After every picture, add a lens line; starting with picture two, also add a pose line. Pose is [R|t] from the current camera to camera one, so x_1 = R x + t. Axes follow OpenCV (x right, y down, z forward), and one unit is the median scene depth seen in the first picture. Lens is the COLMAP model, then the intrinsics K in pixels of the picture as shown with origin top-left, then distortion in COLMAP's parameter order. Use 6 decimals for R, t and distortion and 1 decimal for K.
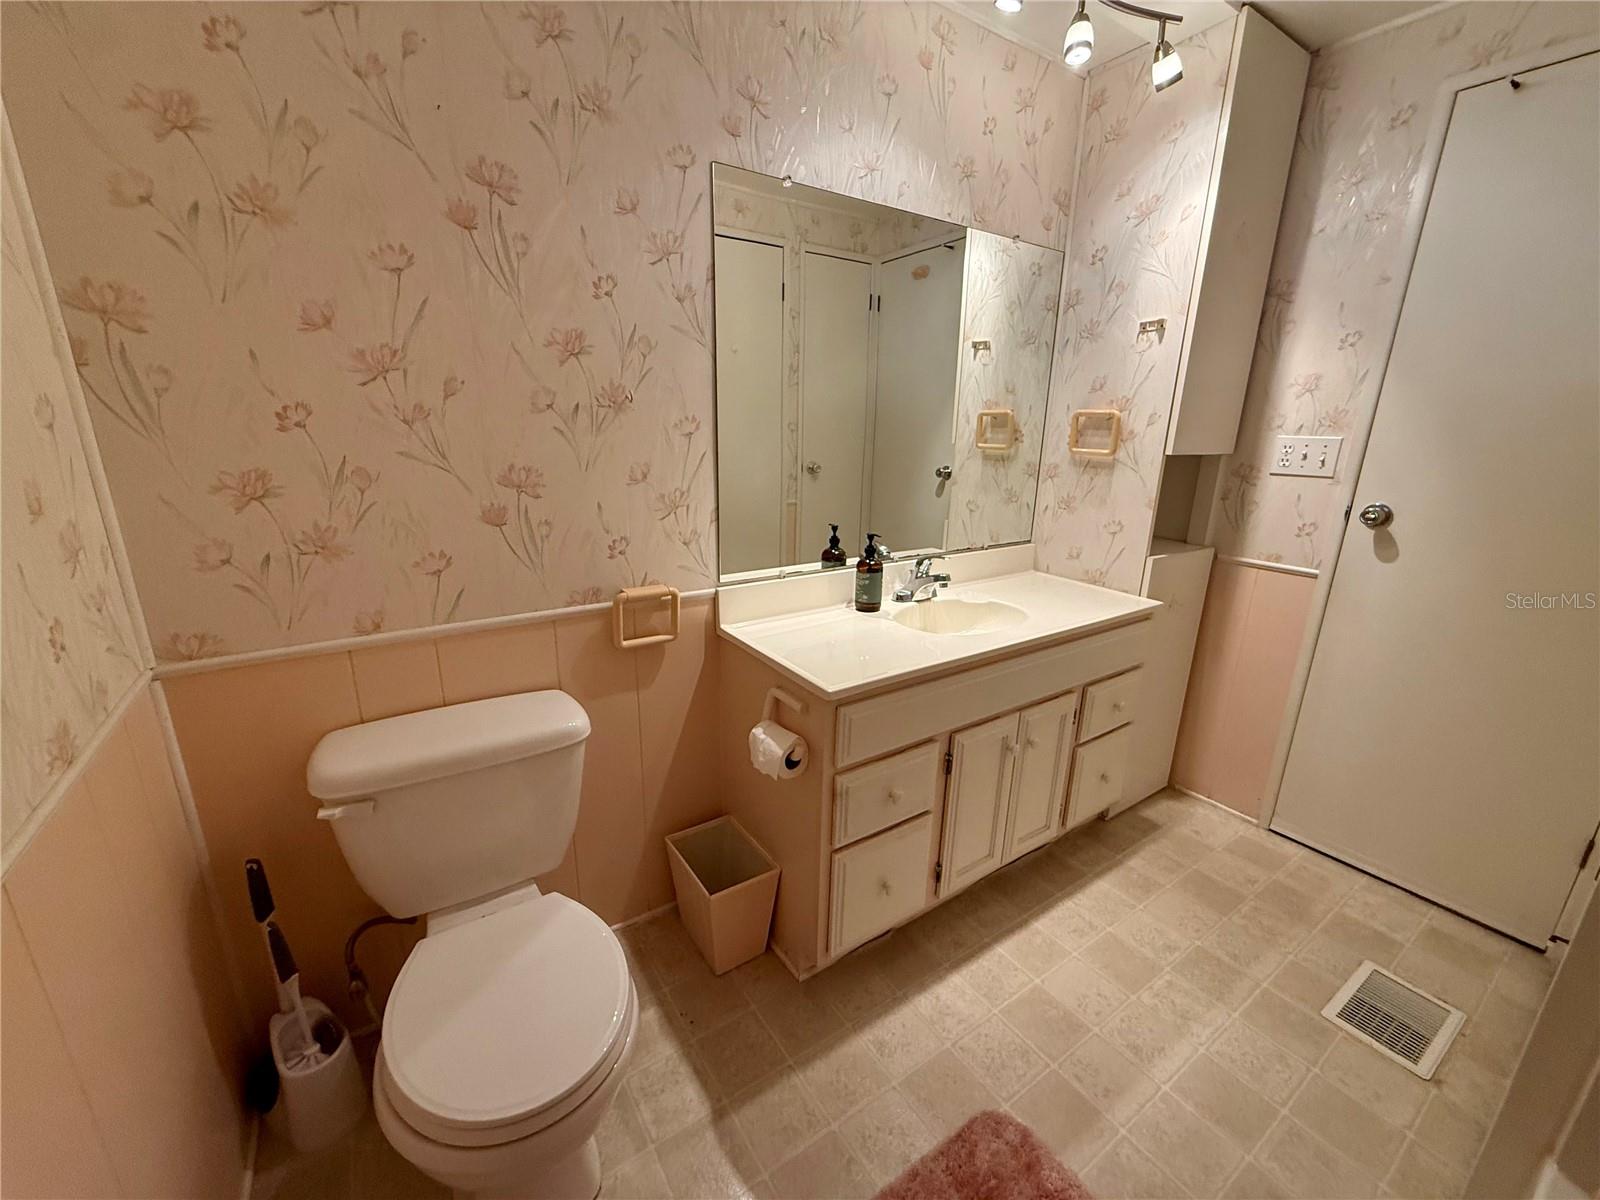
lens RADIAL K [[638.6, 0, 798.1], [0, 638.6, 604.4], [0, 0, 1]] dist [-0.001674, 0.000475]
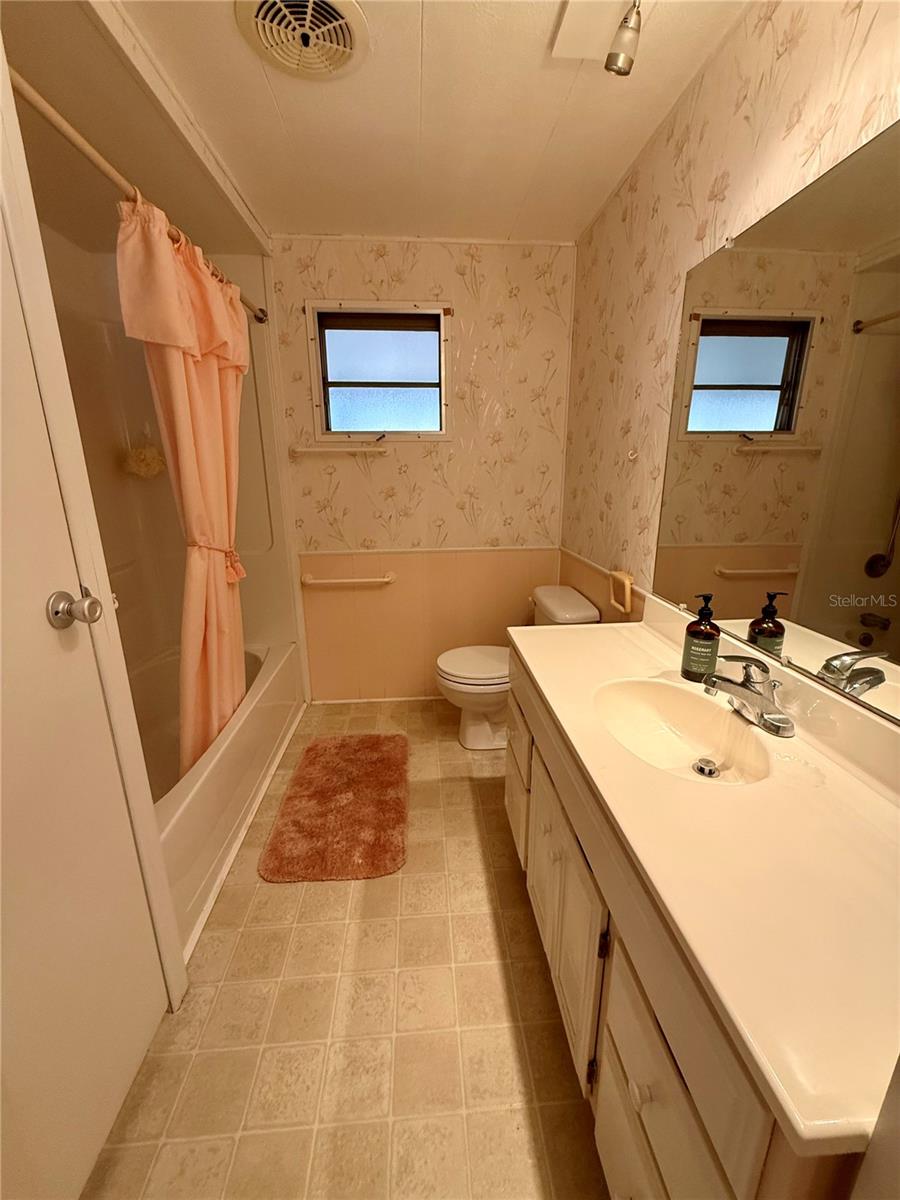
lens RADIAL K [[478.9, 0, 450.3], [0, 478.9, 596.8], [0, 0, 1]] dist [-0.001674, 0.000475]
pose [[-0.495797, 0.217932, -0.840649, 1.062515], [-0.238021, 0.896833, 0.372877, -0.341354], [0.835183, 0.384963, -0.392775, 1.212718]]
